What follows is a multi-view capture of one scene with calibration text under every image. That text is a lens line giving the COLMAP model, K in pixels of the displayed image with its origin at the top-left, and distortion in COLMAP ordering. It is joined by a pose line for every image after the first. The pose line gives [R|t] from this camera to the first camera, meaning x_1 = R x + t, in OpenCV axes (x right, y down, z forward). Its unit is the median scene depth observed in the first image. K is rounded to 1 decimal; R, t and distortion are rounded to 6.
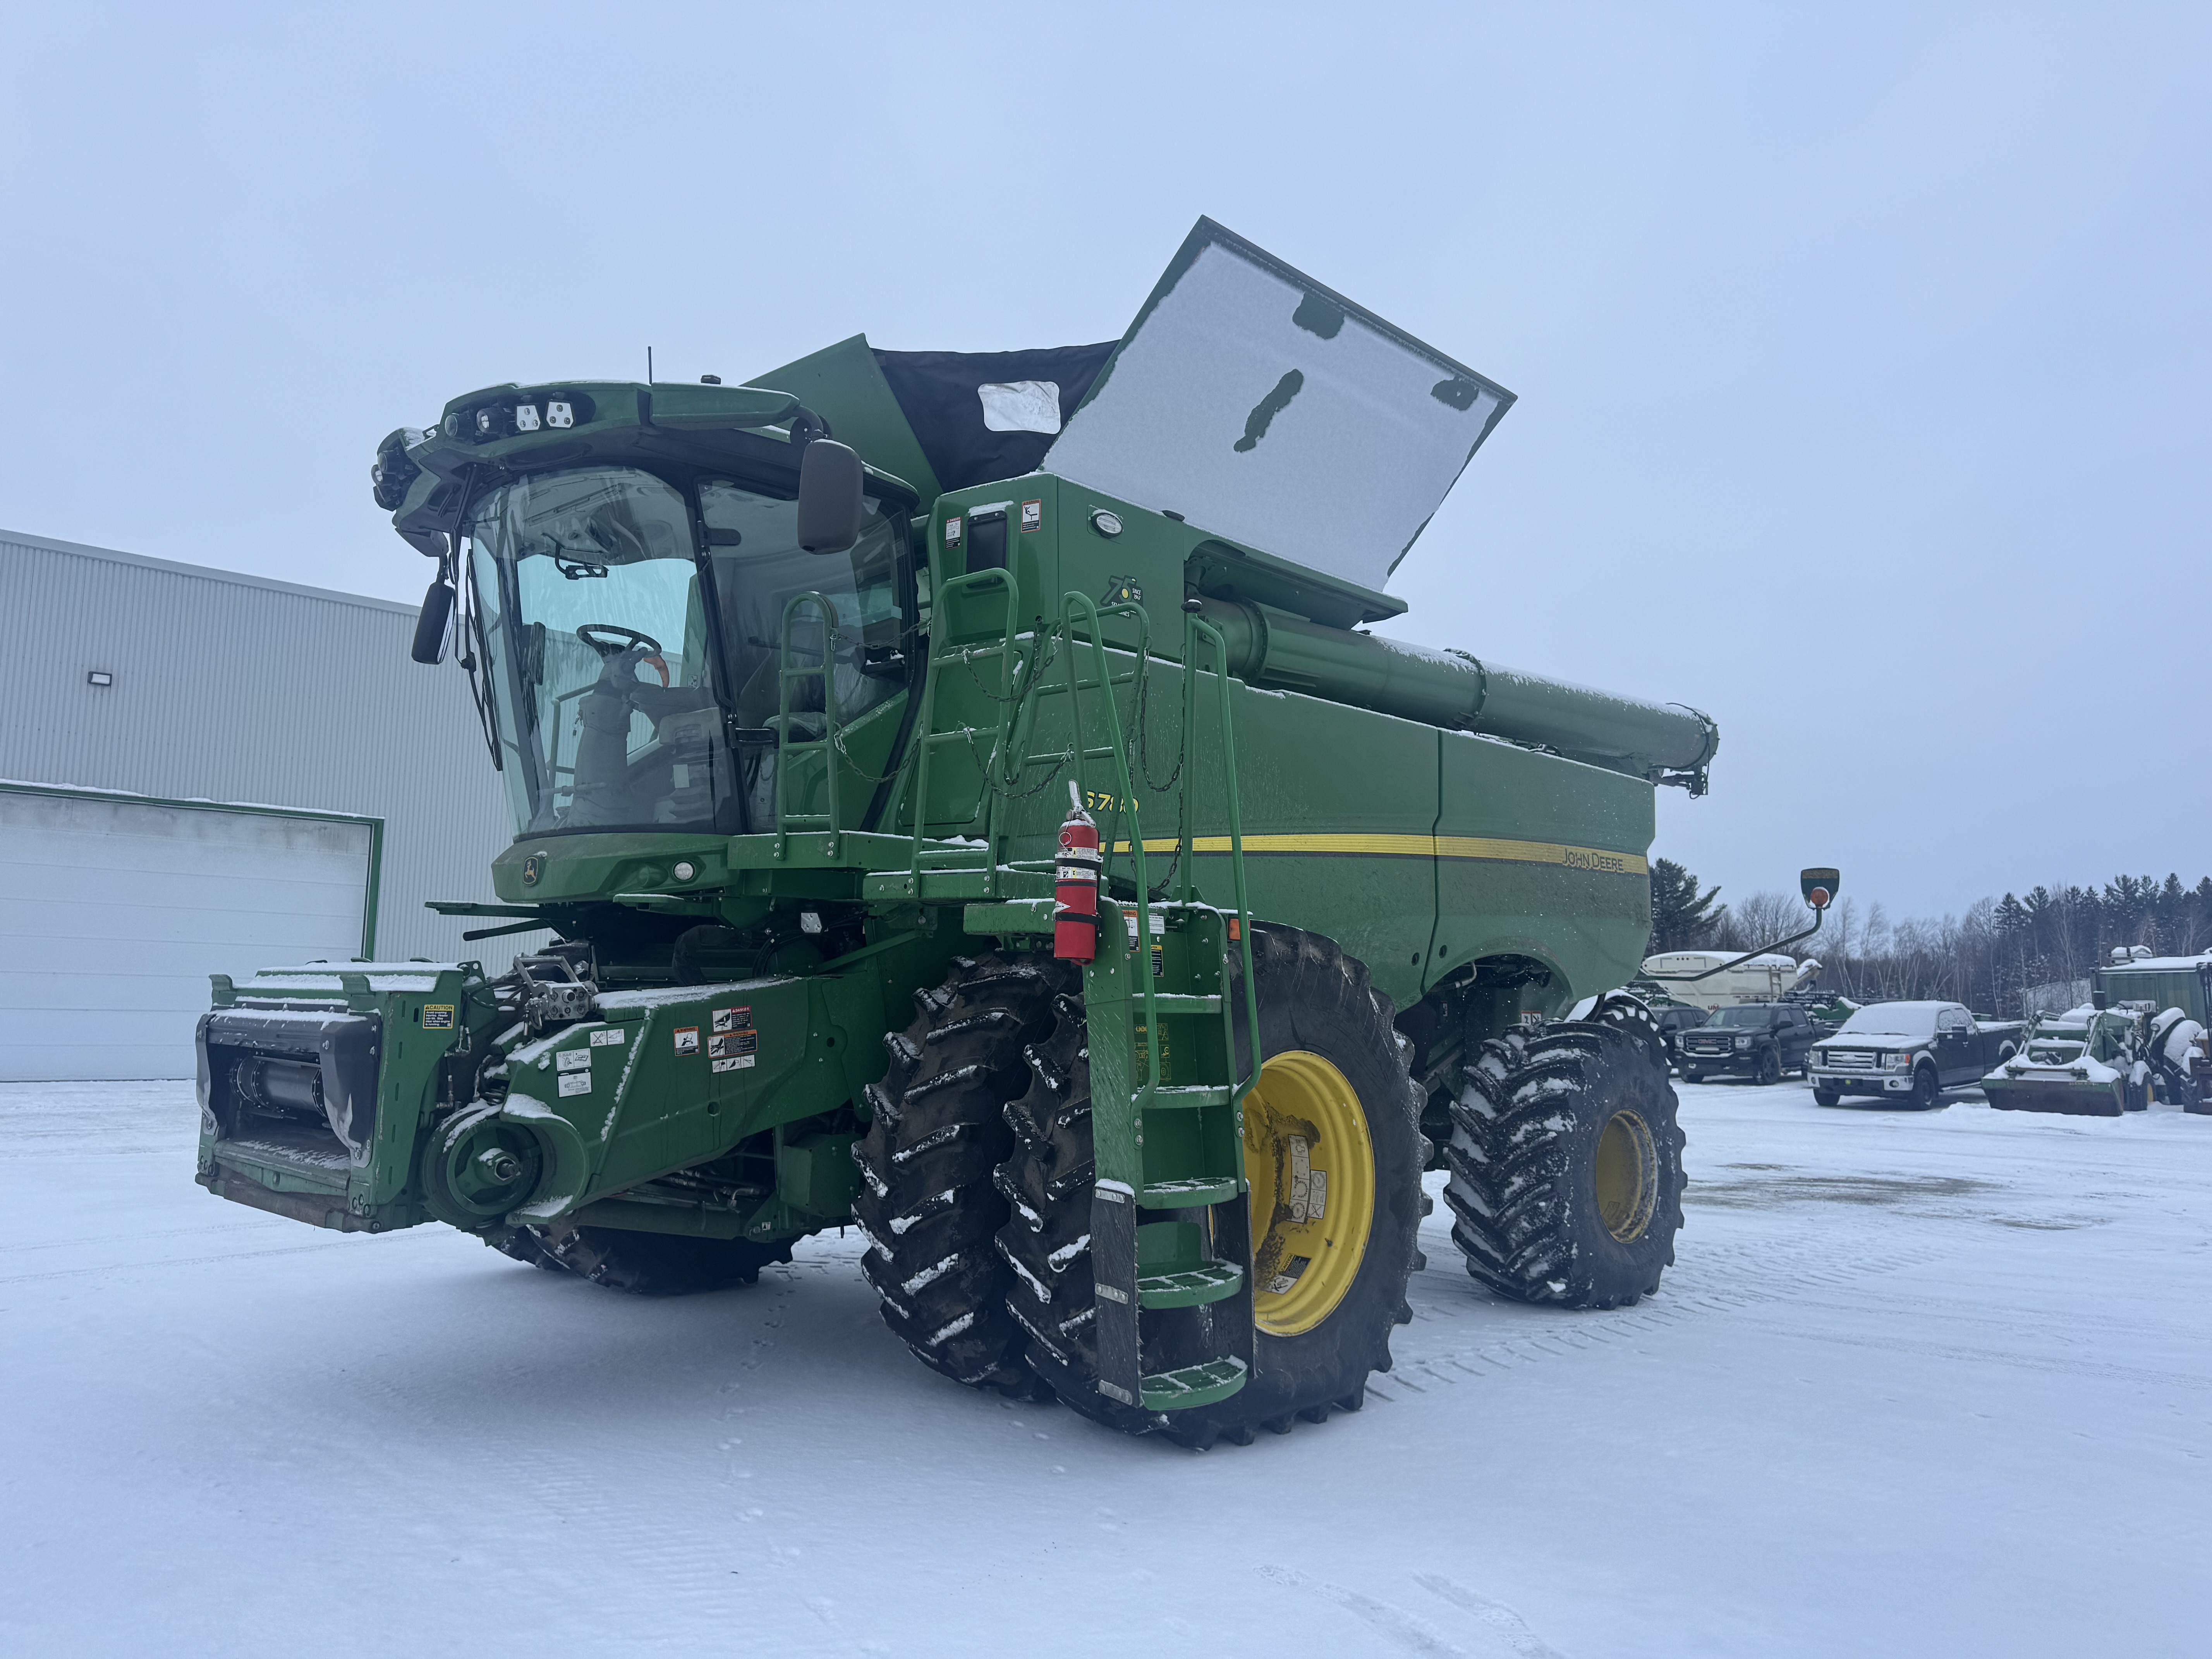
lens RADIAL K [[1502.9, 0, 1106.0], [0, 1502.9, 829.5], [0, 0, 1]] dist [0.138098, -0.237174]
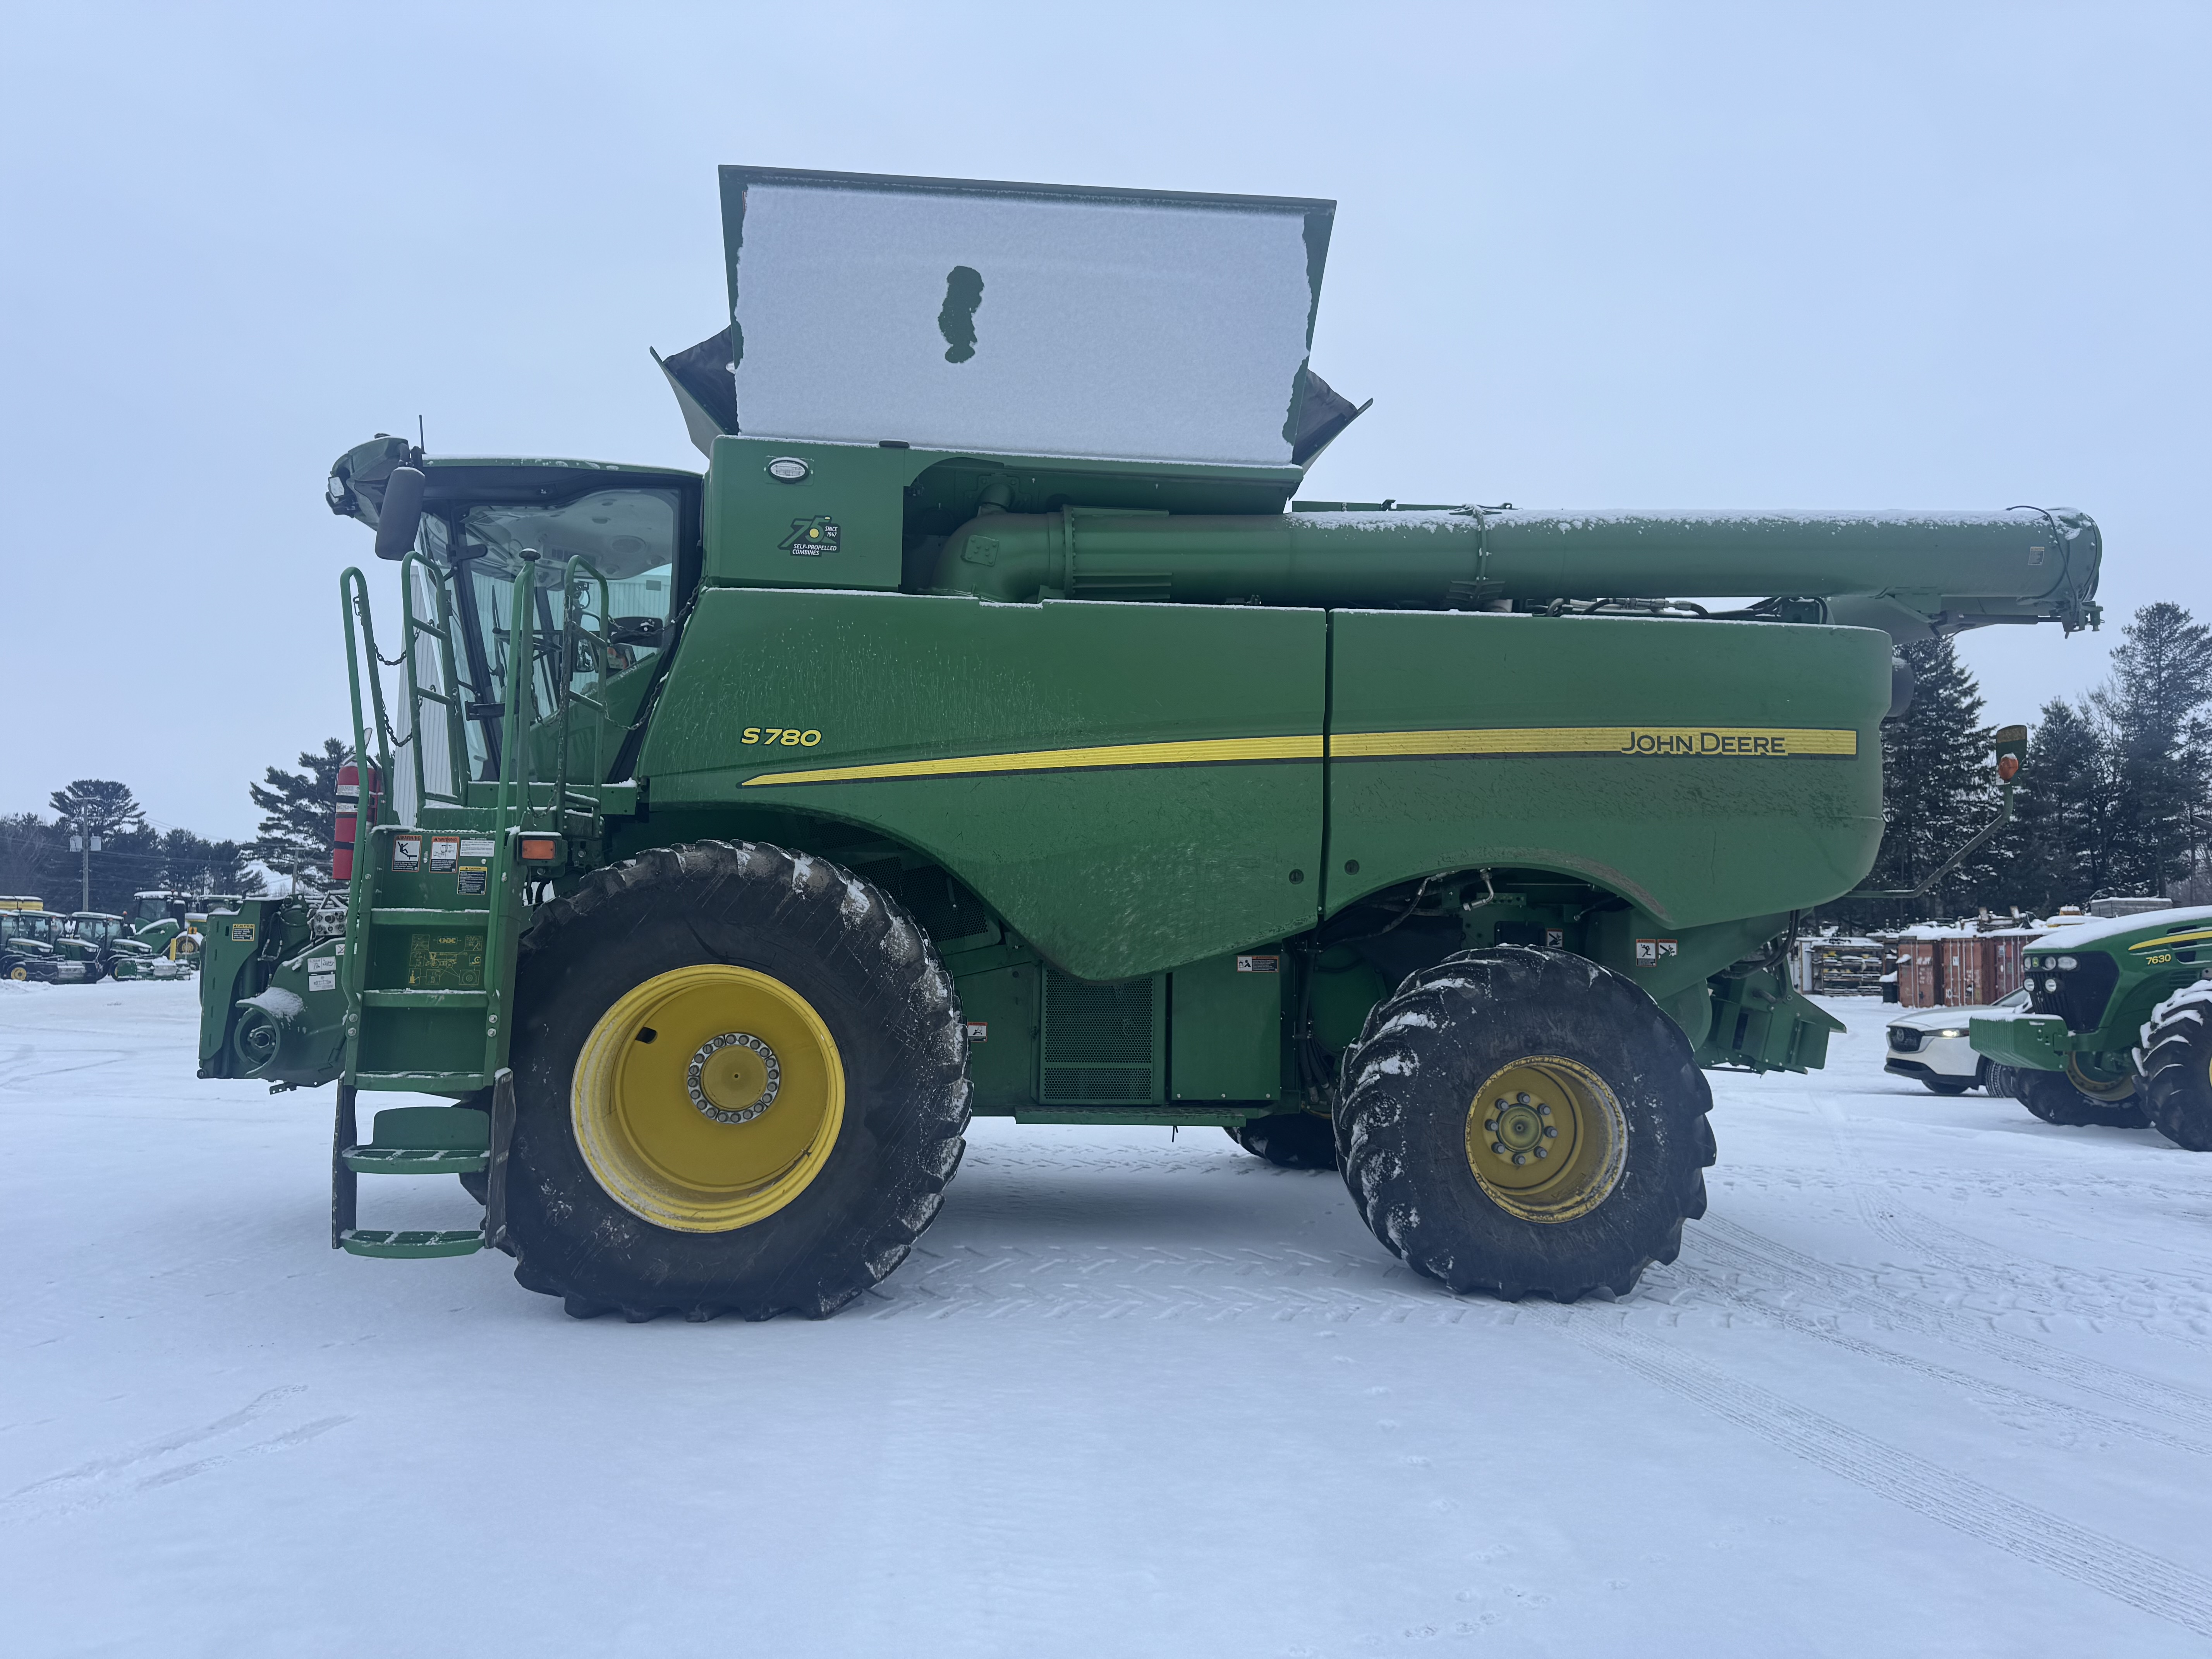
lens RADIAL K [[1502.9, 0, 1106.0], [0, 1502.9, 829.5], [0, 0, 1]] dist [0.138098, -0.237174]
pose [[0.776237, -0.047697, -0.628634, 0.813743], [0.068619, 0.997602, 0.009038, 0.051892], [0.626695, -0.050152, 0.777649, 0.298275]]
